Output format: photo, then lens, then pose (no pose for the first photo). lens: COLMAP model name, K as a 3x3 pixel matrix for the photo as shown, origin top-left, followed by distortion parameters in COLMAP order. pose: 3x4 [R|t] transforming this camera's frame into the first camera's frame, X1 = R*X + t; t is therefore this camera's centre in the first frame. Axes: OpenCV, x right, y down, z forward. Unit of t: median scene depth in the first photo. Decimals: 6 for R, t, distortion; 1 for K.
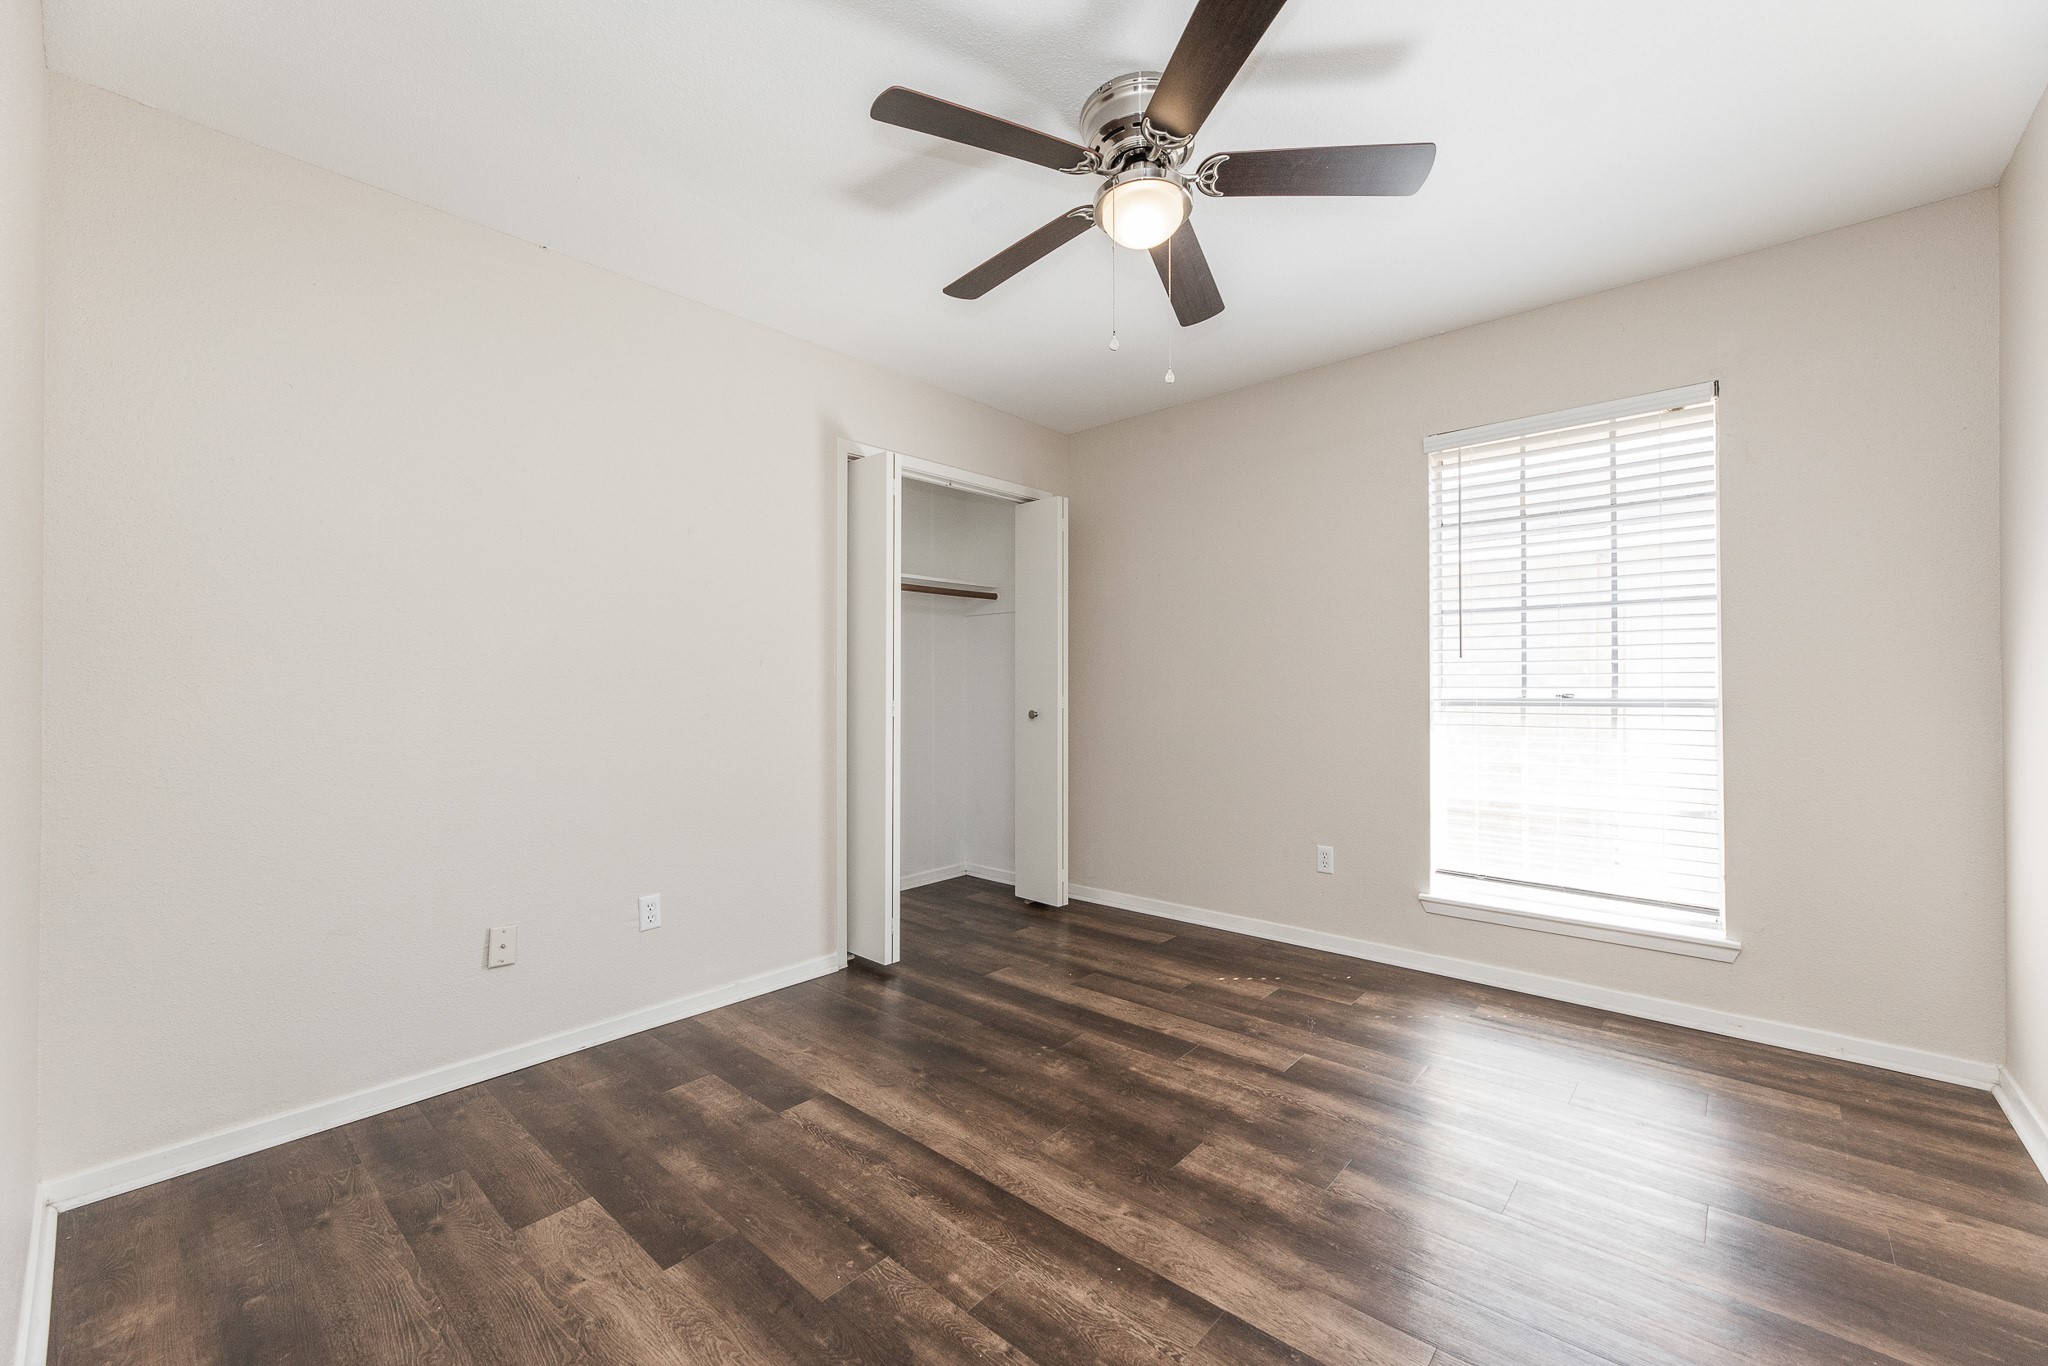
lens RADIAL K [[819.6, 0, 1033.5], [0, 819.6, 671.6], [0, 0, 1]] dist [-0.003581, 0.001204]
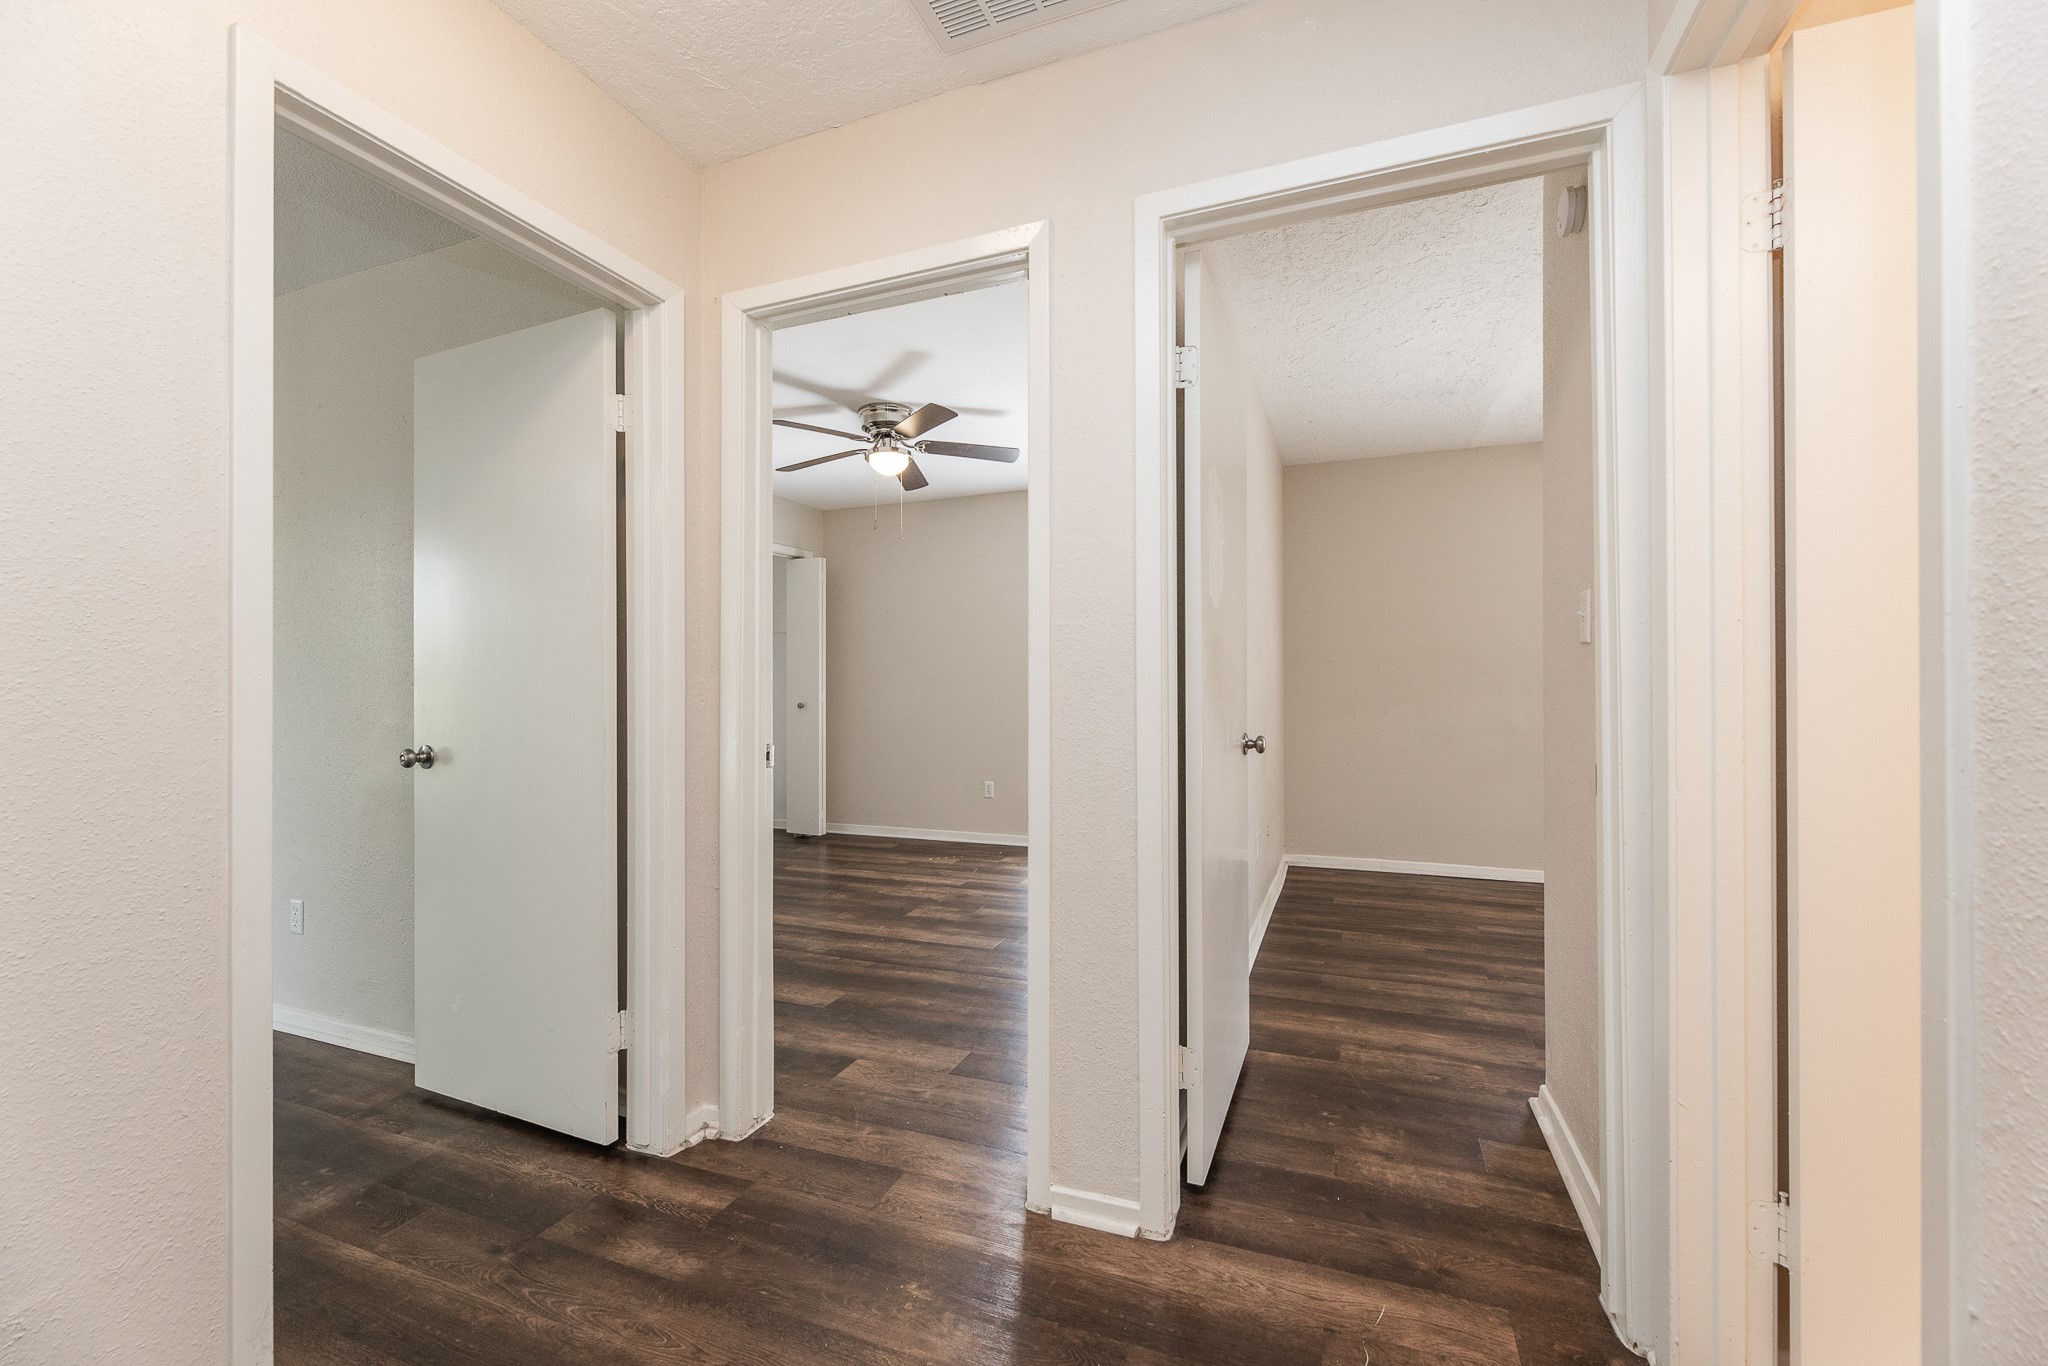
lens RADIAL K [[819.6, 0, 1028.0], [0, 819.6, 679.3], [0, 0, 1]] dist [-0.003581, 0.001204]
pose [[0.942185, -0.004825, 0.335059, -0.199035], [0.000302, 0.999908, 0.013549, -0.025639], [-0.335093, -0.012665, 0.942100, -0.933962]]
